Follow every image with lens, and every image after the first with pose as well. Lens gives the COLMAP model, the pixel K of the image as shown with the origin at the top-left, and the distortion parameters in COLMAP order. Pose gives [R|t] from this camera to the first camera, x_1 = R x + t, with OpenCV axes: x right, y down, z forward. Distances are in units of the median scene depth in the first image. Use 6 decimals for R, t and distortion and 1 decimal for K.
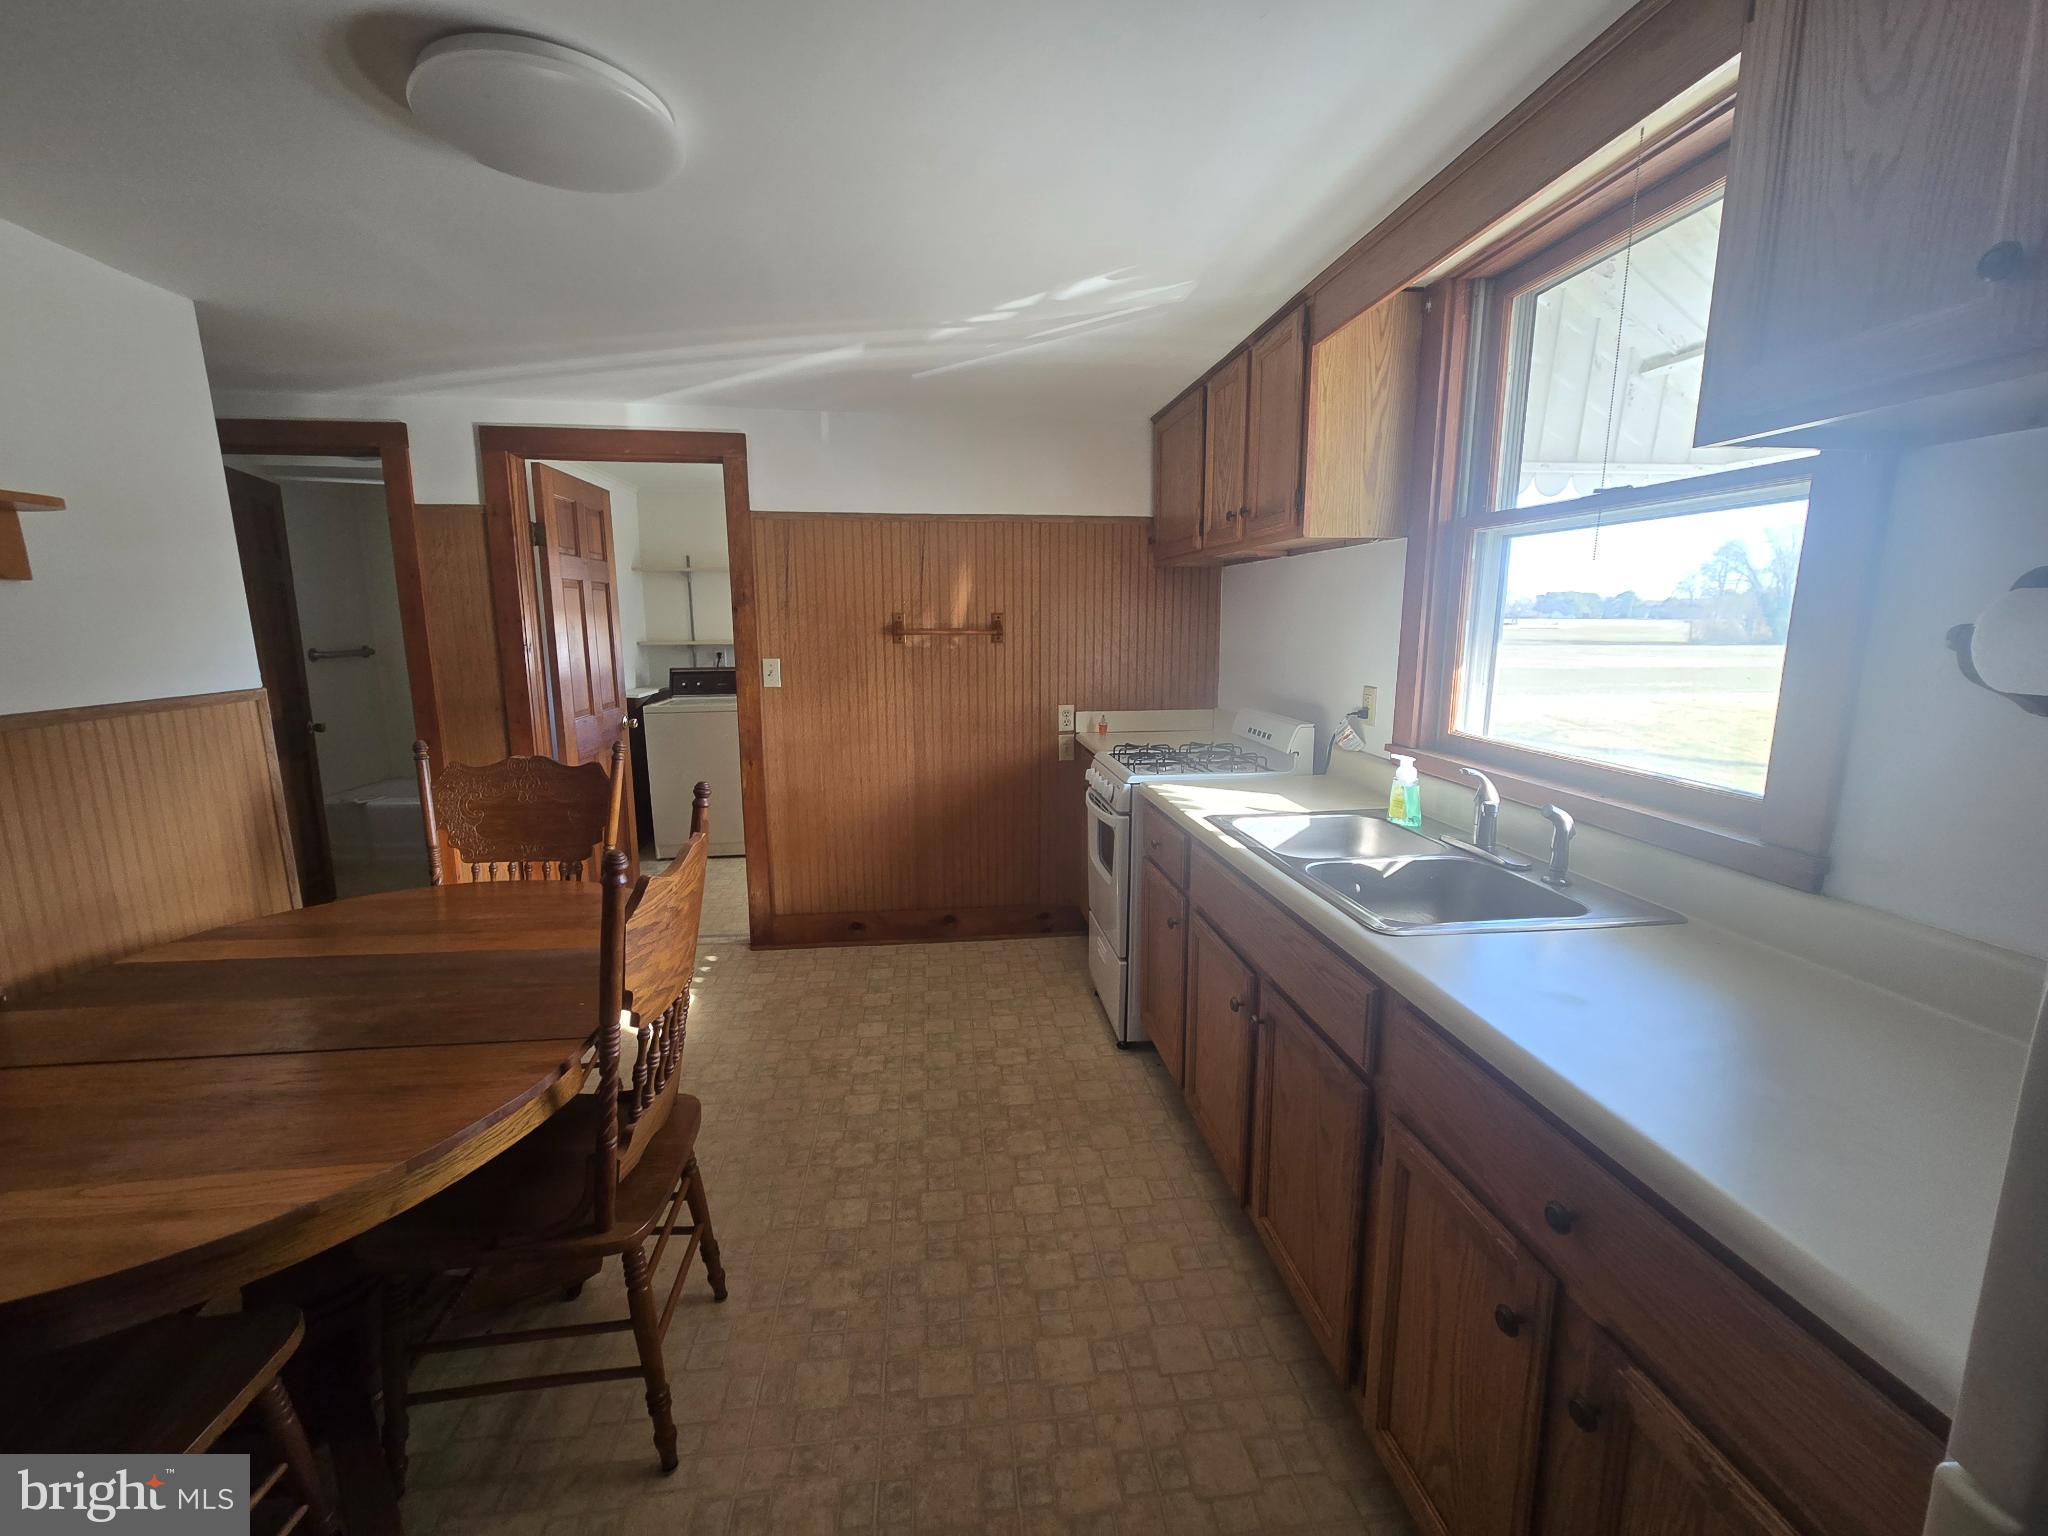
lens RADIAL K [[835.9, 0, 1029.8], [0, 835.9, 762.0], [0, 0, 1]] dist [0.000582, 0.000082]
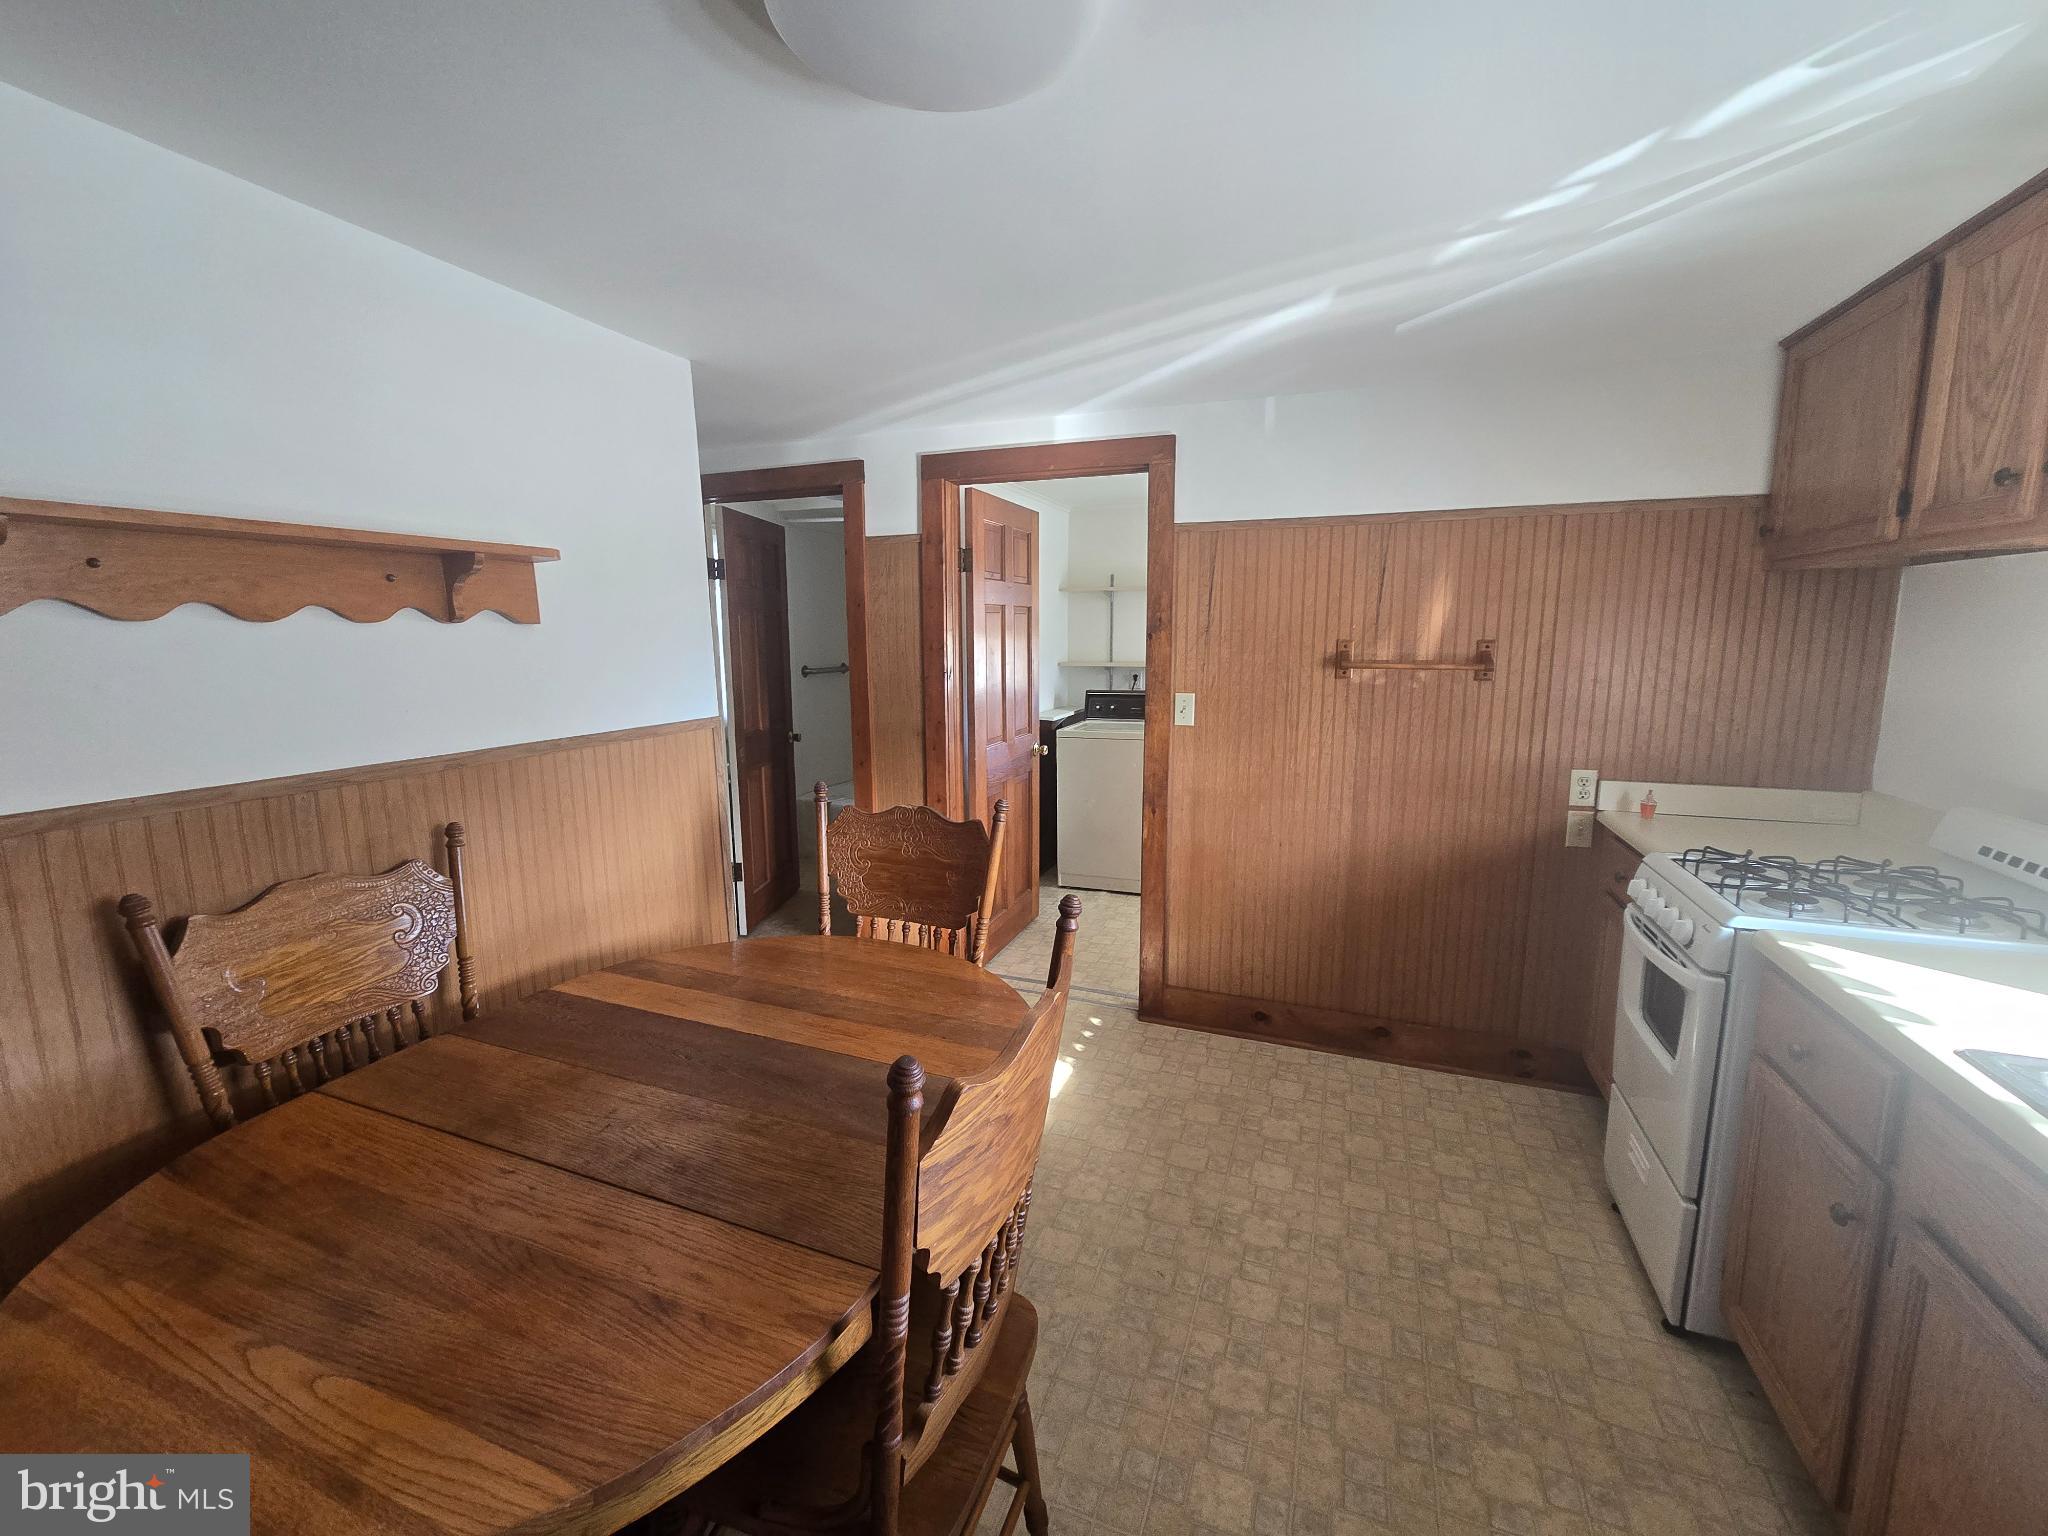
lens RADIAL K [[835.9, 0, 1029.8], [0, 835.9, 762.0], [0, 0, 1]] dist [0.000582, 0.000082]
pose [[0.883225, 0.070194, -0.463666, -0.045563], [-0.075711, 0.997107, 0.006731, -0.045977], [0.462798, 0.029159, 0.885984, 0.162400]]
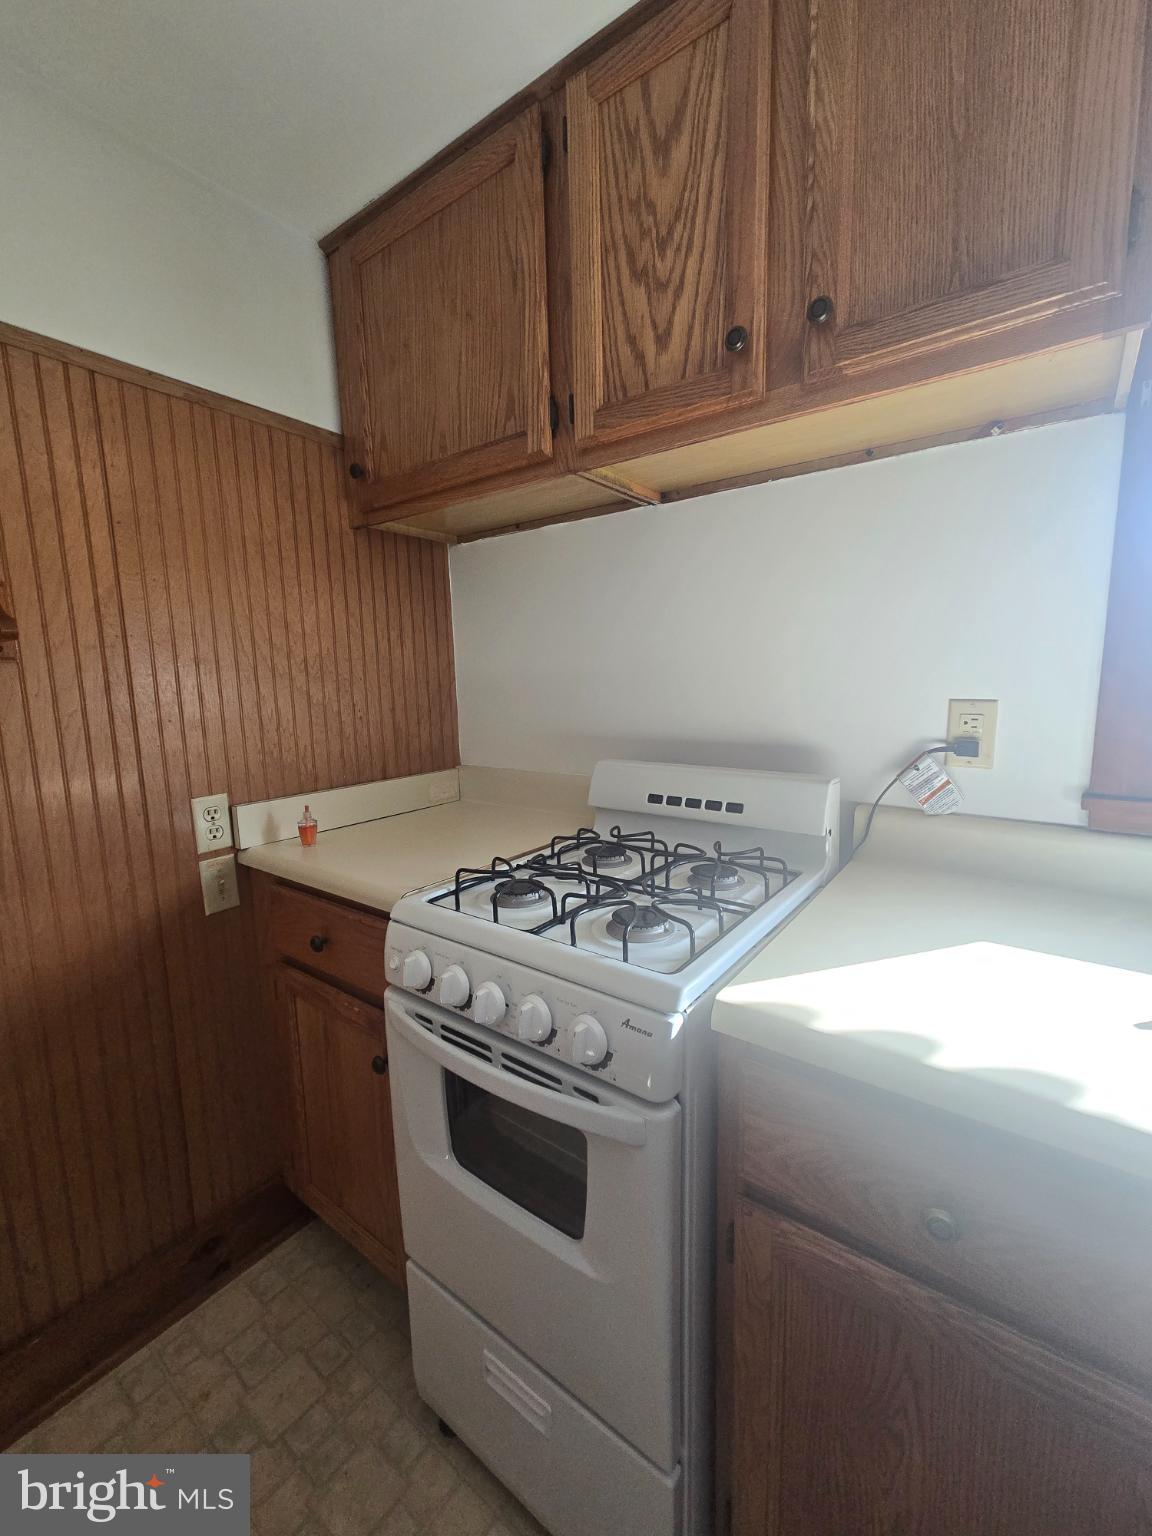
lens RADIAL K [[628.6, 0, 576.0], [0, 628.6, 768.0], [0, 0, 1]] dist [0.001001, 0.000224]
pose [[0.695956, -0.116195, 0.708621, -0.064504], [0.141008, 0.989722, 0.023800, -0.066027], [-0.704104, 0.083357, 0.705187, 0.631963]]
